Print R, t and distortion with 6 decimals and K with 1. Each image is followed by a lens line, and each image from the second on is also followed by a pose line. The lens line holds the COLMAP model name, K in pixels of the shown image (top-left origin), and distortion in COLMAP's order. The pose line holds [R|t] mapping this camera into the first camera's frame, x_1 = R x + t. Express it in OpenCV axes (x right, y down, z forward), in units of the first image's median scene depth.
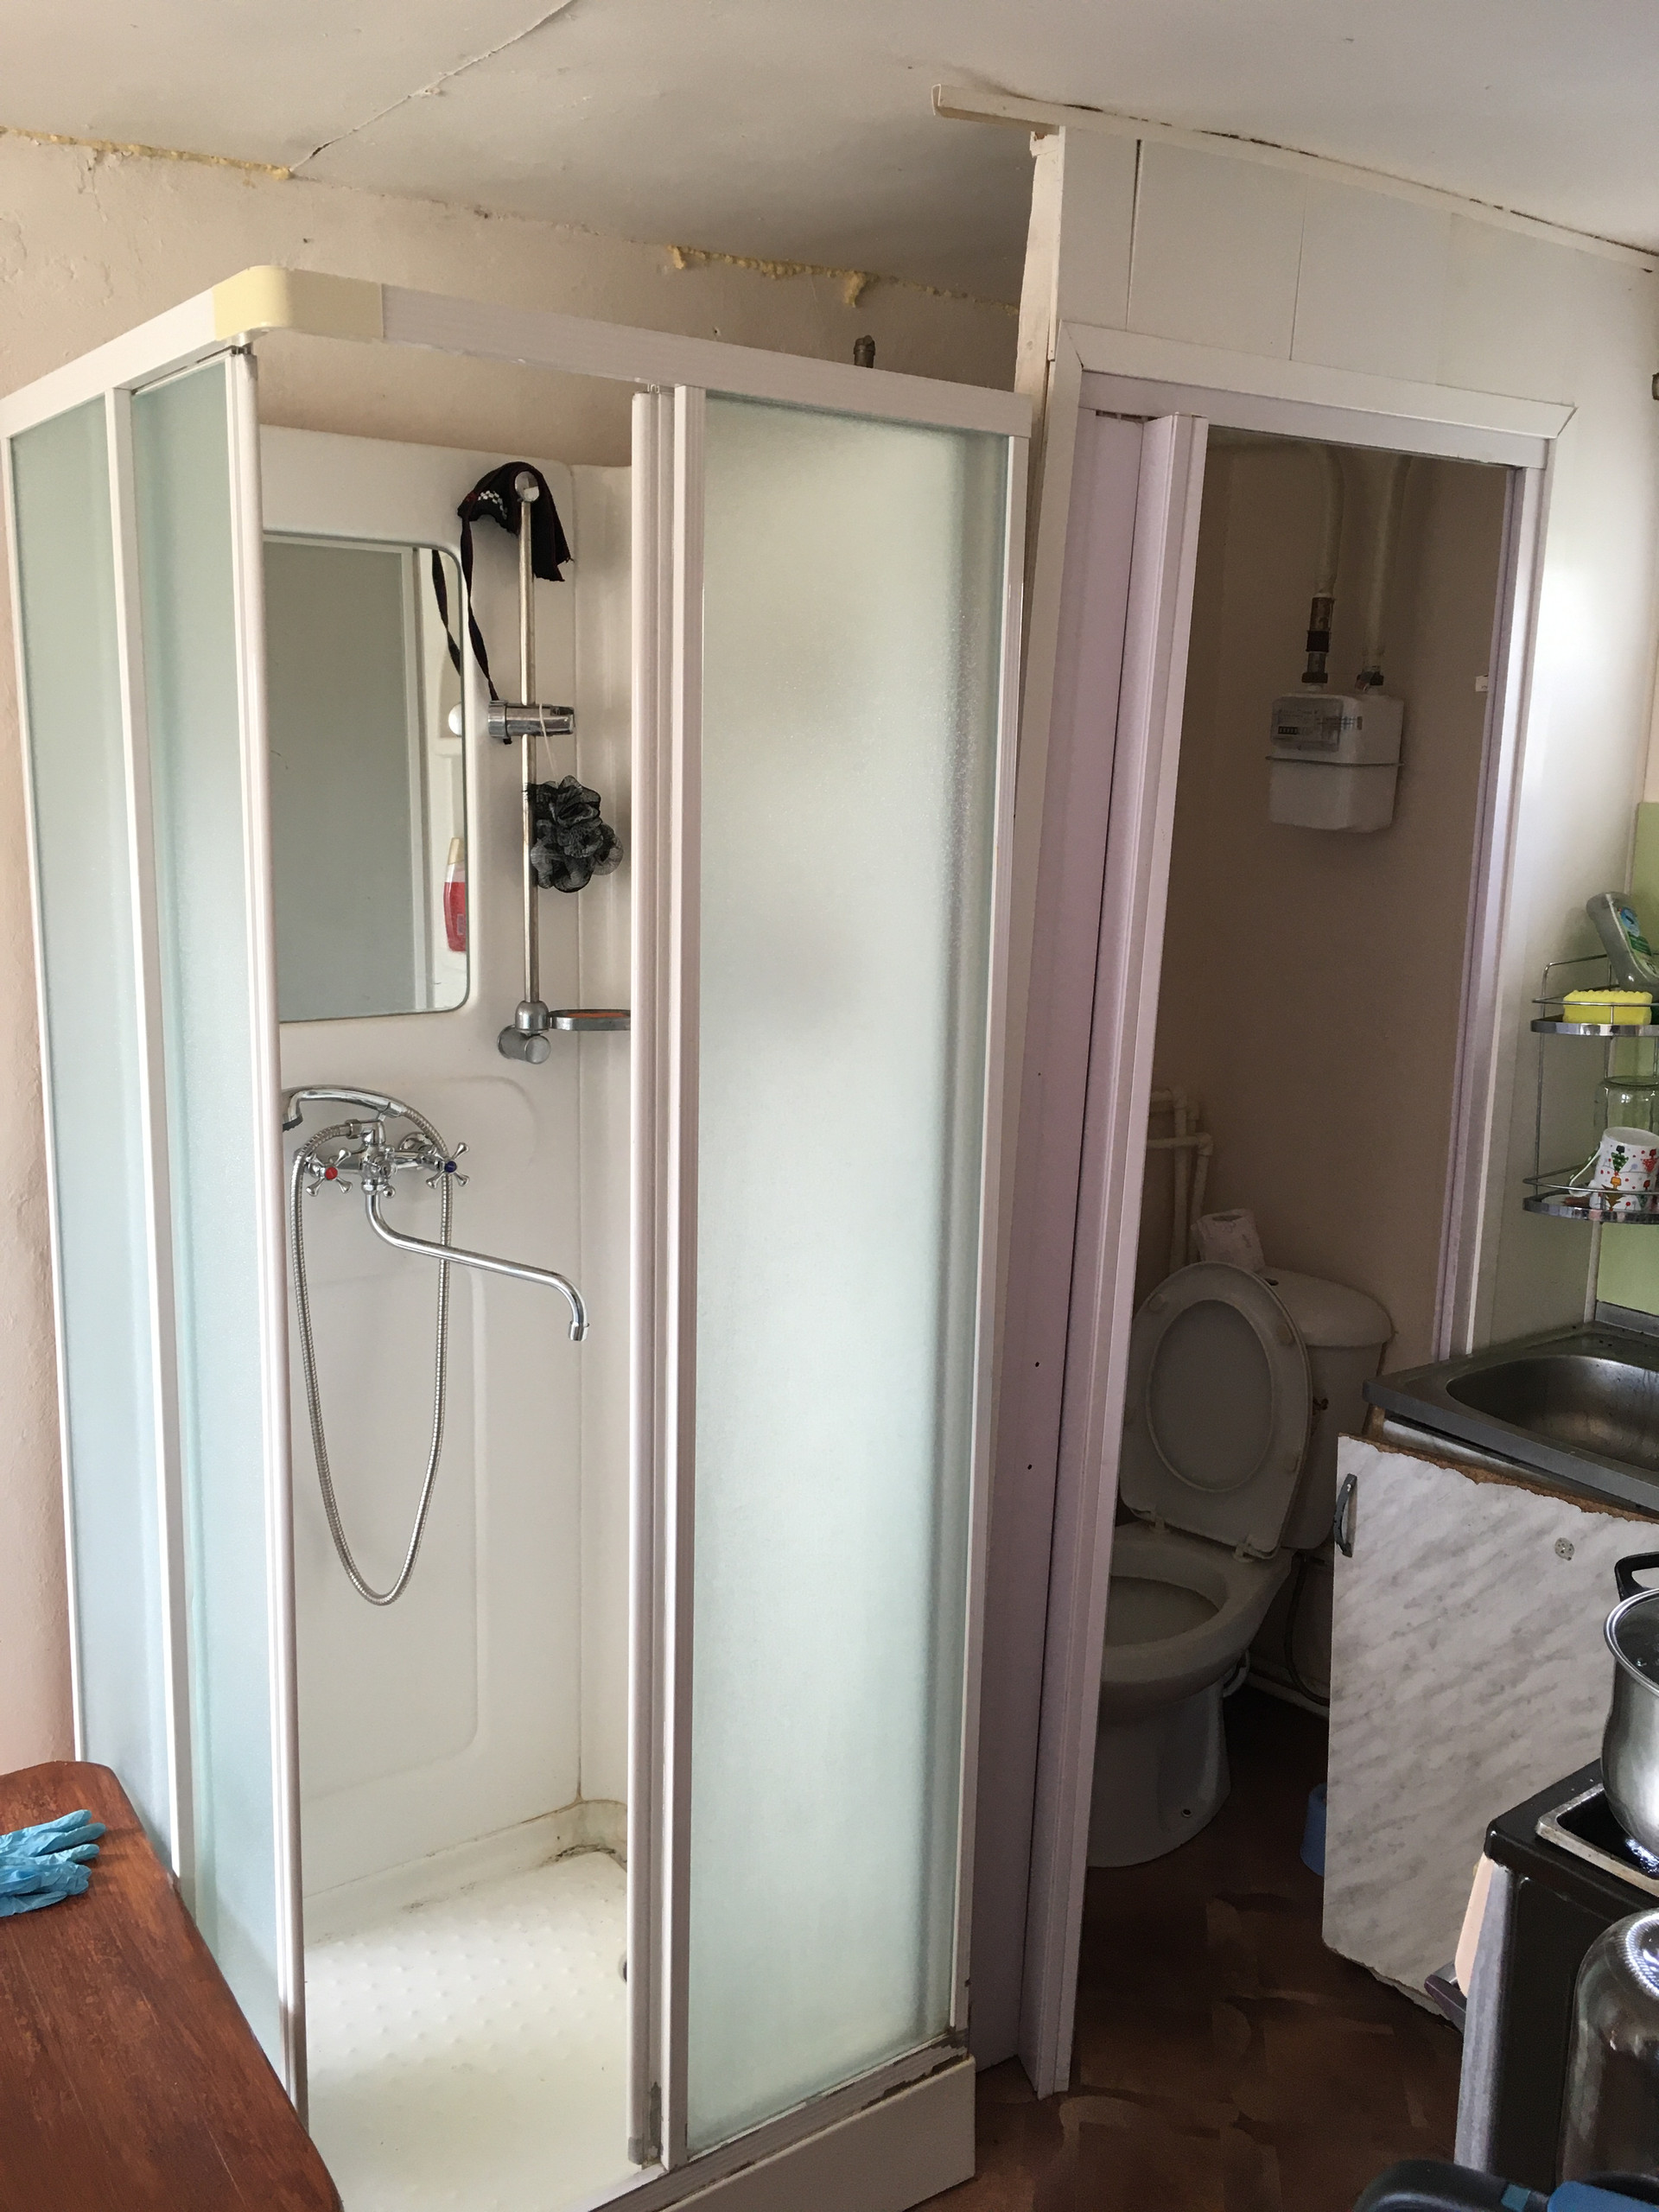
lens RADIAL K [[1869.3, 0, 829.6], [0, 1869.3, 1094.5], [0, 0, 1]] dist [0.045247, -0.057595]
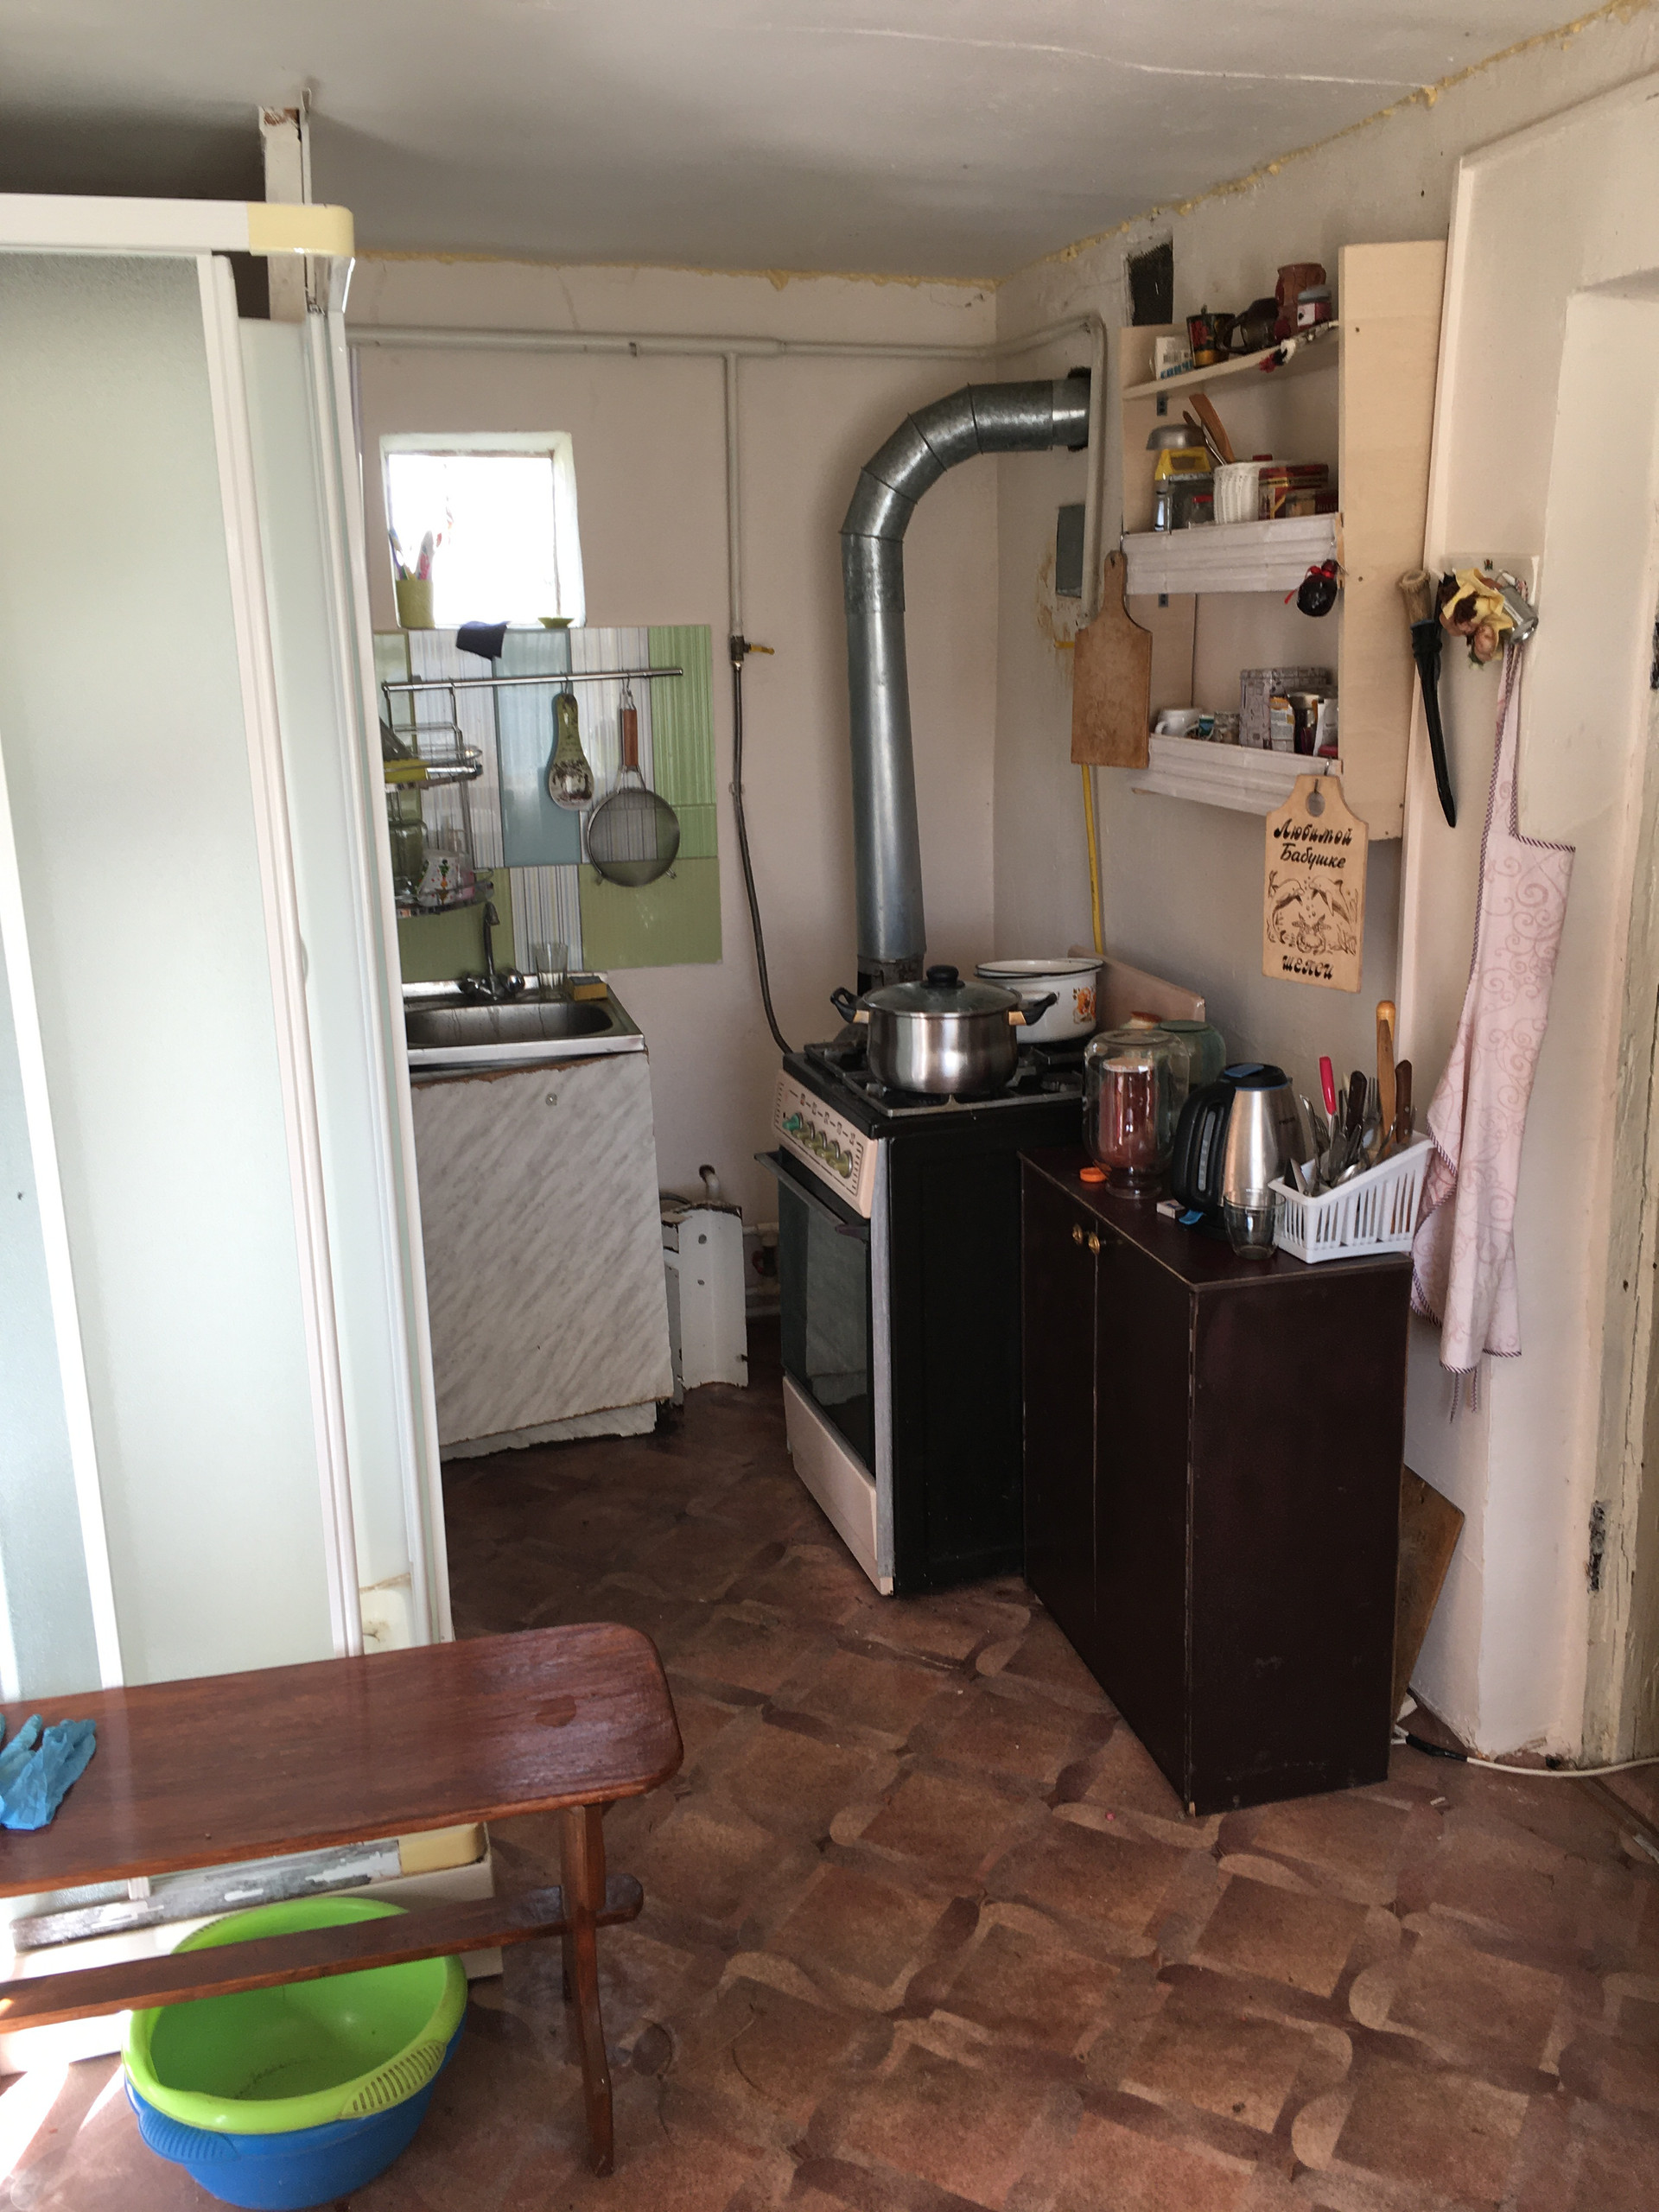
lens RADIAL K [[1869.3, 0, 828.2], [0, 1869.3, 1111.8], [0, 0, 1]] dist [0.045247, -0.057595]
pose [[0.349342, -0.262378, 0.899510, -0.912185], [0.194172, 0.959427, 0.204445, -0.027129], [-0.916656, 0.103238, 0.386114, 0.159646]]
